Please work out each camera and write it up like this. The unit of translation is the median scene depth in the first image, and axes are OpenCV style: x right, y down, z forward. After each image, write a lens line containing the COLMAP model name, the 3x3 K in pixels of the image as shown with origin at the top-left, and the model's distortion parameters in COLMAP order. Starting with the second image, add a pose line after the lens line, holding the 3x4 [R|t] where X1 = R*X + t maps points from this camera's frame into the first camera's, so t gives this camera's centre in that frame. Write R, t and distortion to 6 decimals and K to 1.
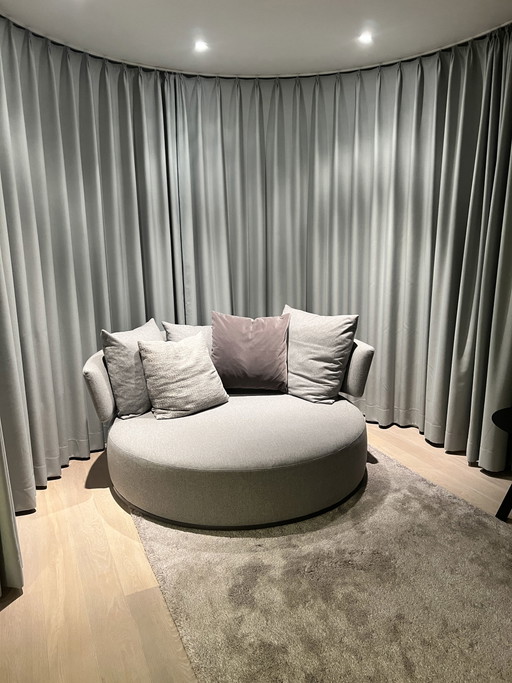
lens RADIAL K [[513.9, 0, 256.7], [0, 513.9, 345.0], [0, 0, 1]] dist [0.086908, -0.099887]
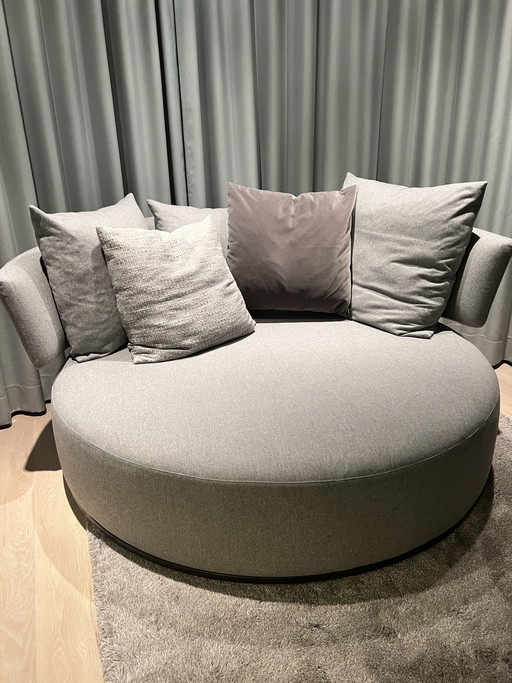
lens RADIAL K [[513.9, 0, 256.7], [0, 513.9, 345.0], [0, 0, 1]] dist [0.086908, -0.099887]
pose [[0.998867, 0.010696, -0.046377, -0.024527], [-0.002337, 0.984265, 0.176681, 0.017313], [0.047537, -0.176373, 0.983175, 0.400575]]
